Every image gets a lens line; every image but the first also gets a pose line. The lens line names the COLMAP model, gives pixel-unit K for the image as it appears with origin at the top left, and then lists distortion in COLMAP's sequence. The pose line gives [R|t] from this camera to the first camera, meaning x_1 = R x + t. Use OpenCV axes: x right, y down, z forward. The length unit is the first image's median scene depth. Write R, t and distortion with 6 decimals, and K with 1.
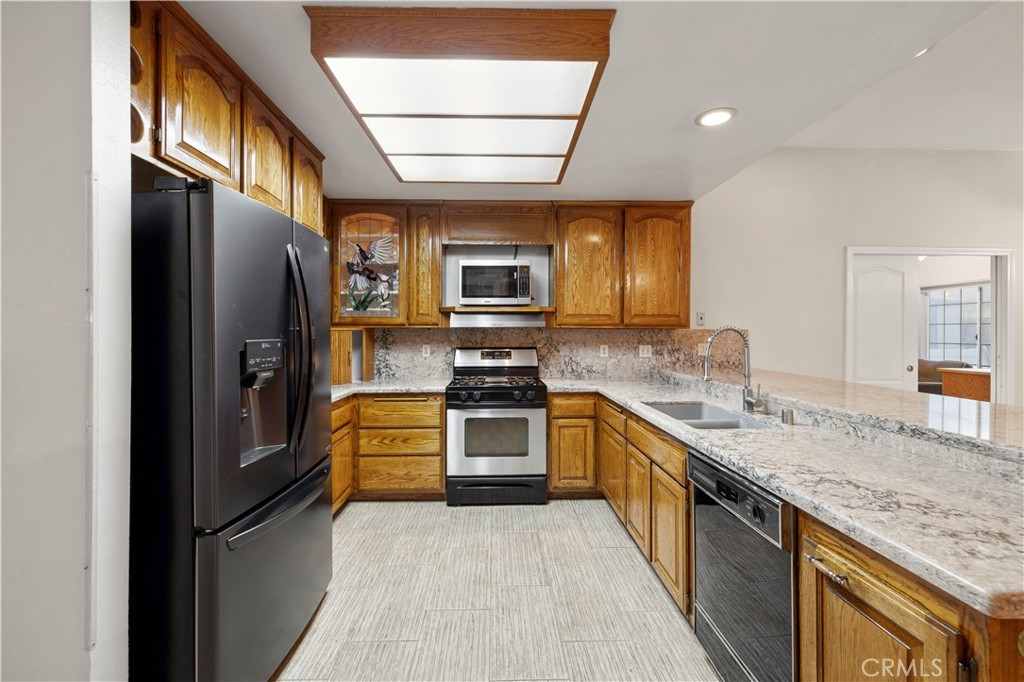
lens RADIAL K [[434.0, 0, 506.3], [0, 434.0, 333.1], [0, 0, 1]] dist [0.001975, 0.000096]
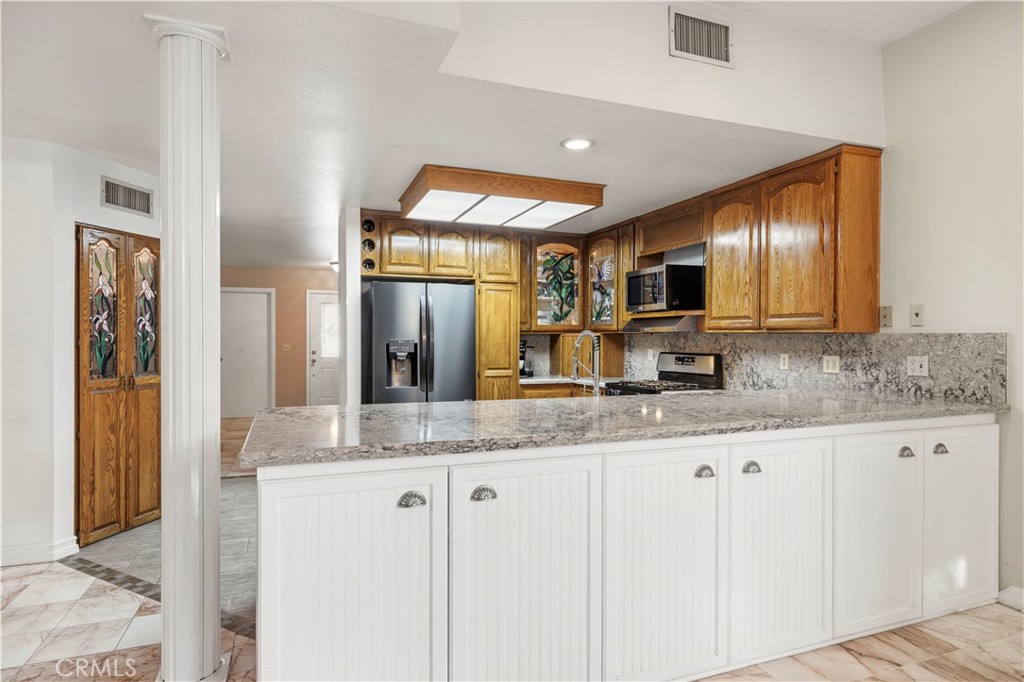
lens RADIAL K [[566.4, 0, 510.5], [0, 566.4, 338.8], [0, 0, 1]] dist [0.004807, 0.000199]
pose [[0.341792, 0.003597, -0.939769, 1.016667], [-0.004965, 0.999986, 0.002021, 0.000881], [0.939763, 0.003975, 0.341805, 0.194150]]
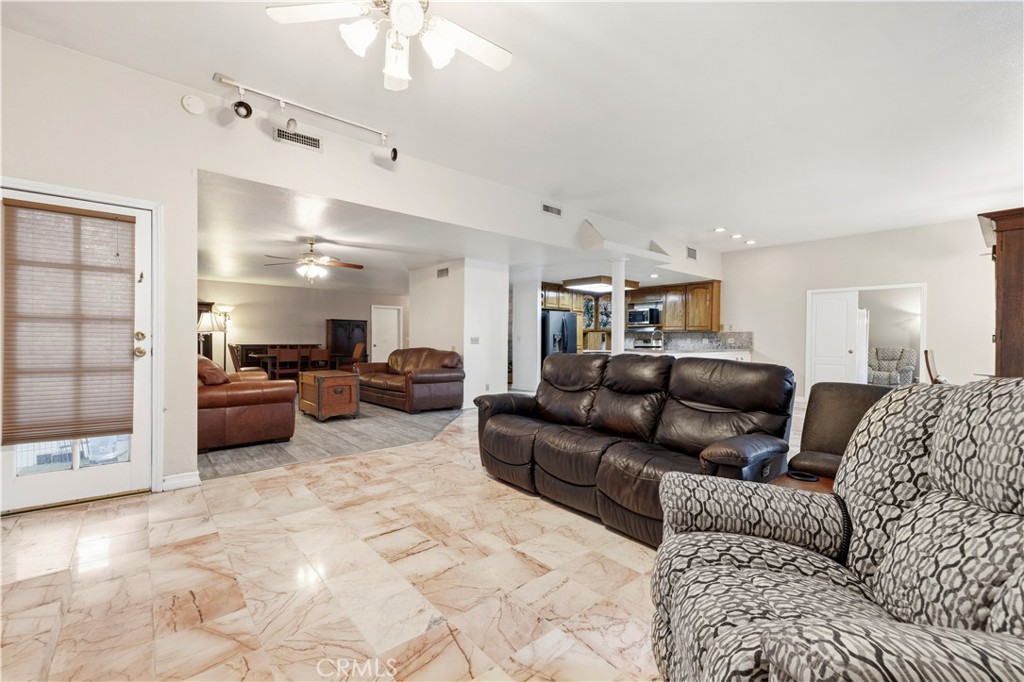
lens RADIAL K [[434.0, 0, 511.6], [0, 434.0, 343.7], [0, 0, 1]] dist [0.001975, 0.000096]
pose [[0.641832, 0.009764, -0.766783, 1.481574], [-0.009243, 0.999945, 0.004996, 0.054214], [0.766789, 0.003881, 0.641887, -1.369058]]
